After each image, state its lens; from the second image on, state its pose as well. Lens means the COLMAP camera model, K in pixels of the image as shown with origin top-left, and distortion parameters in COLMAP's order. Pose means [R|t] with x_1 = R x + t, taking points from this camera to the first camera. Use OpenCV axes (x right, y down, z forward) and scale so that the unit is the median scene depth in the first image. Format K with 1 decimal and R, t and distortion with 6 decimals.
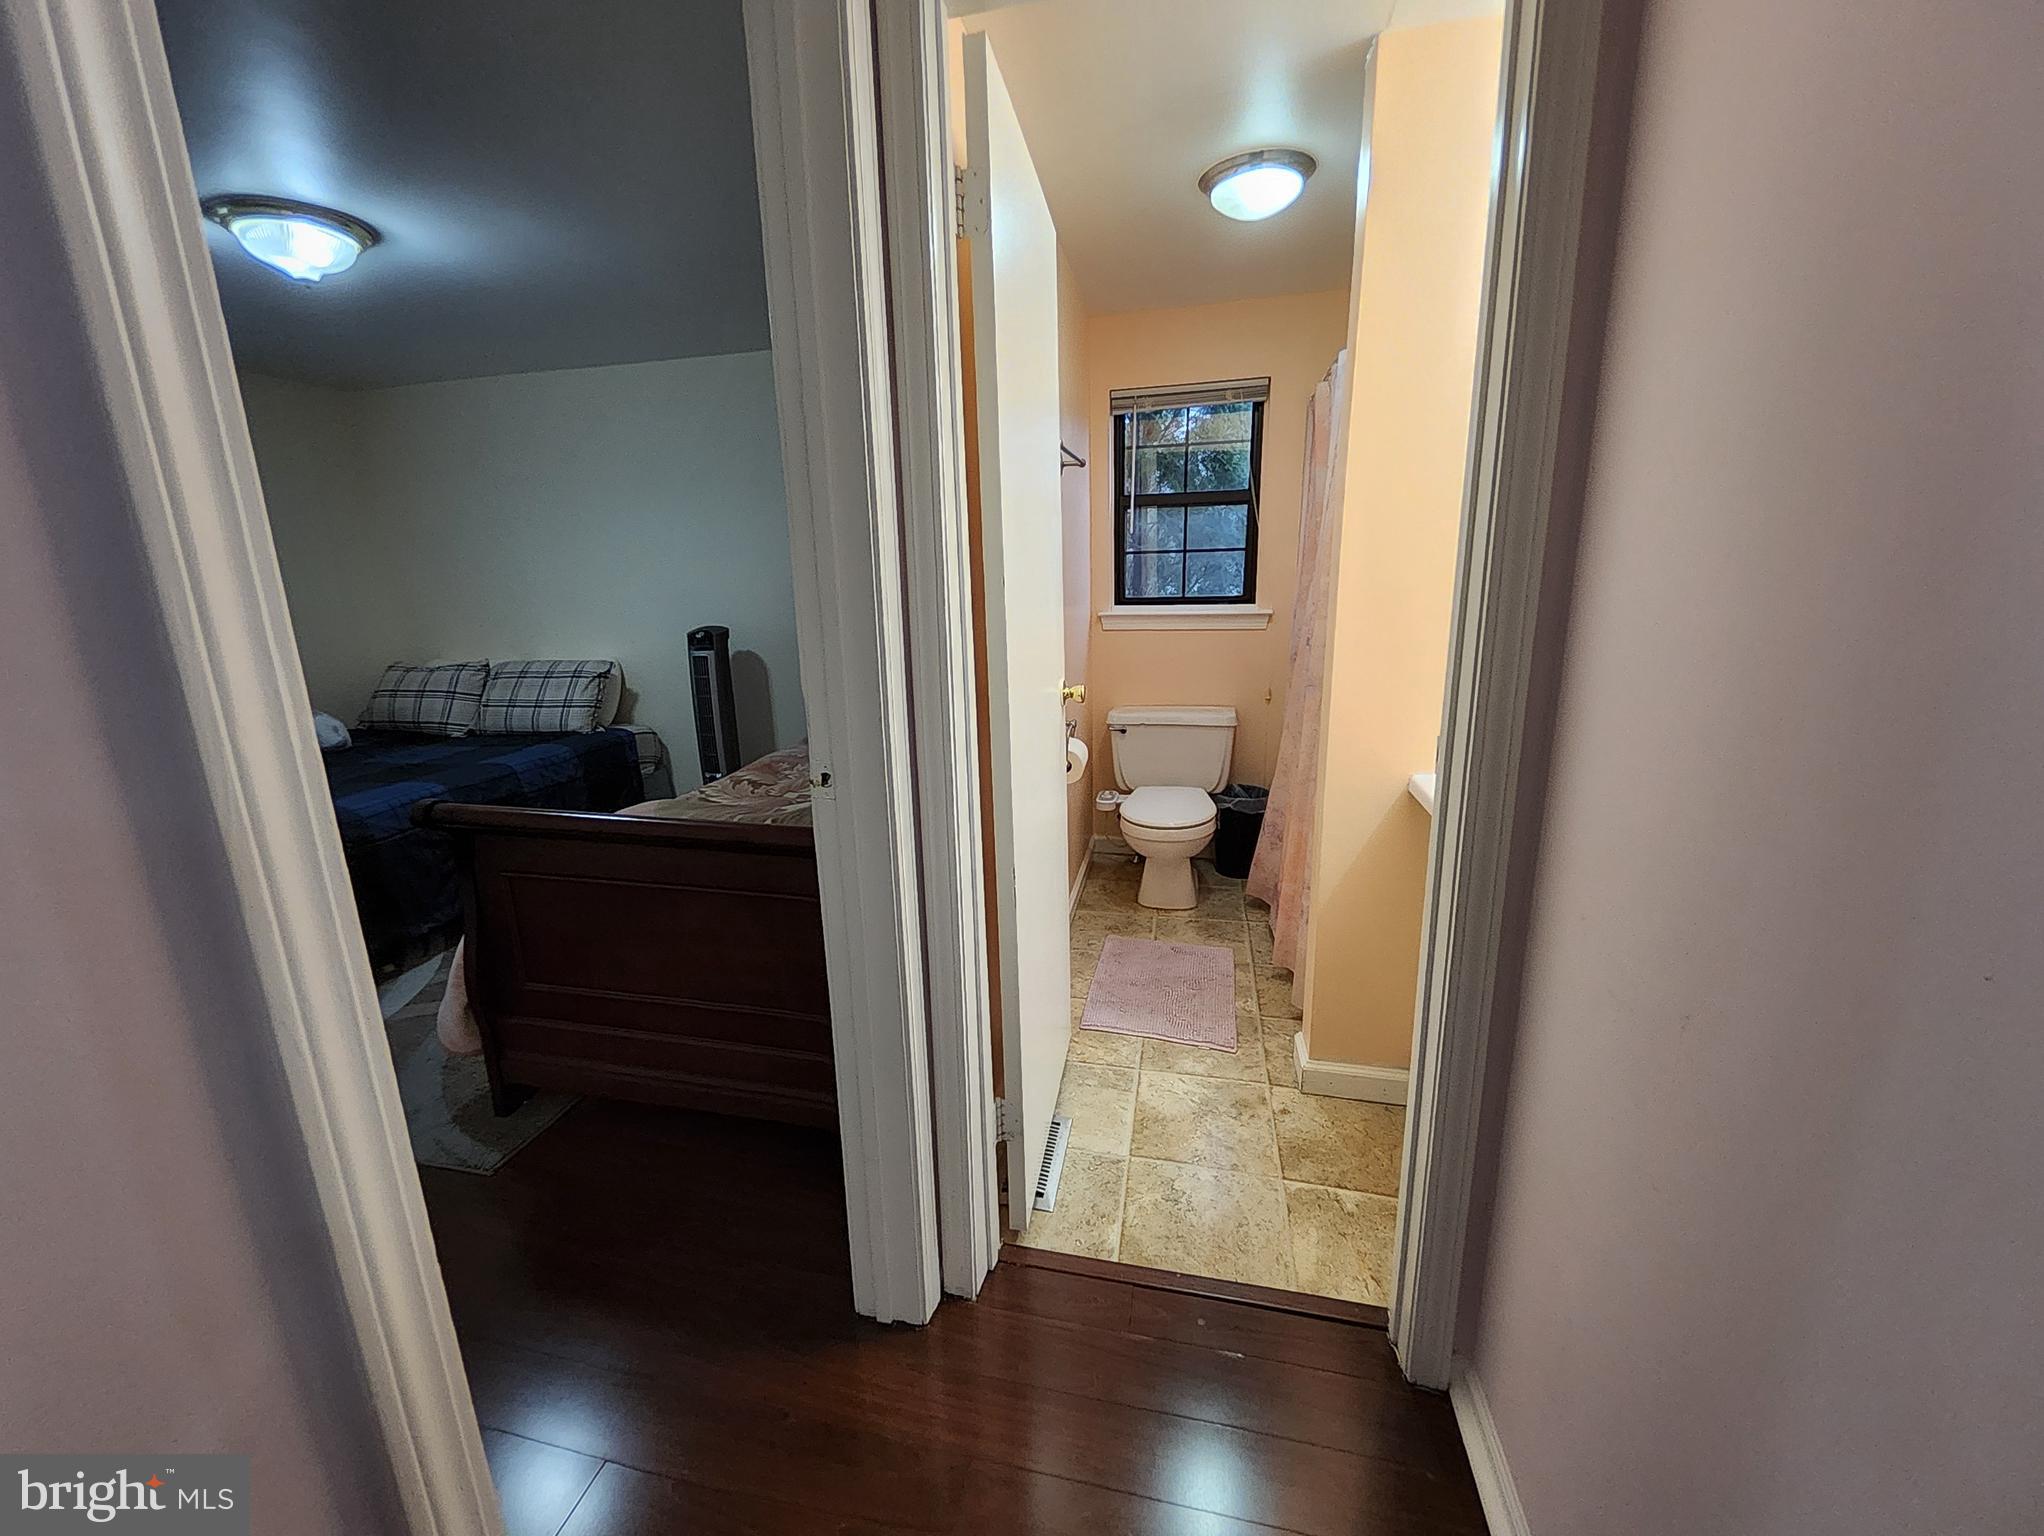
lens RADIAL K [[795.9, 0, 1022.2], [0, 795.9, 764.7], [0, 0, 1]] dist [0.006952, -0.006262]
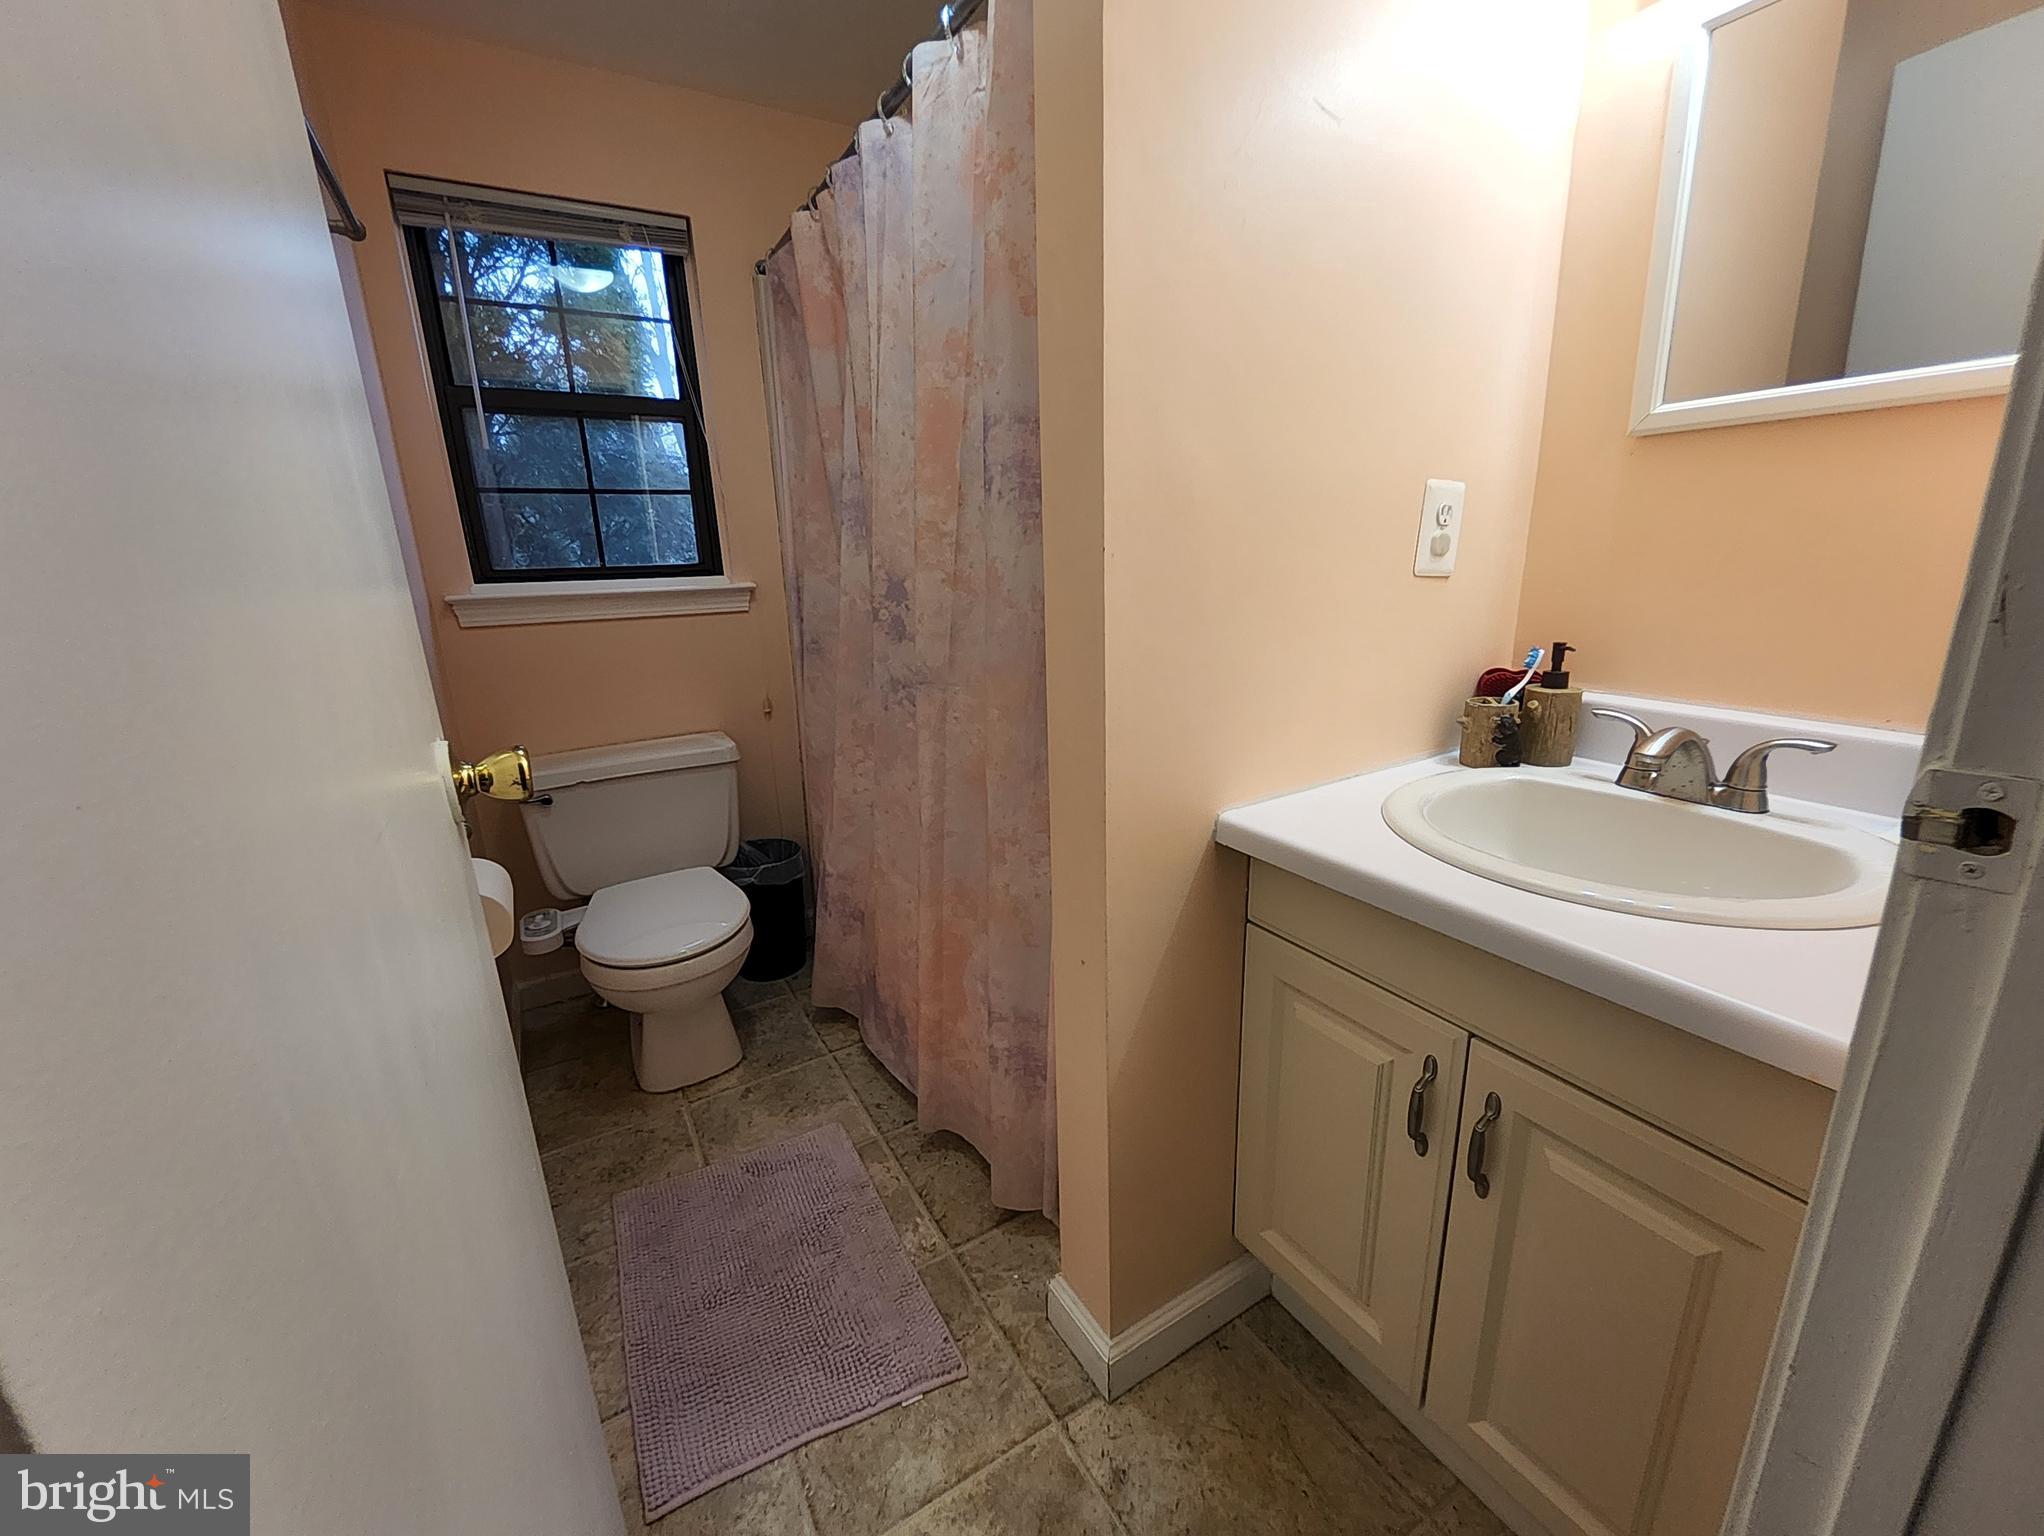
lens RADIAL K [[795.9, 0, 1002.6], [0, 795.9, 766.3], [0, 0, 1]] dist [0.006952, -0.006262]
pose [[0.743472, -0.173346, 0.645911, 0.004461], [0.174341, 0.982665, 0.063048, -0.033061], [-0.645643, 0.065734, 0.760805, 0.259937]]
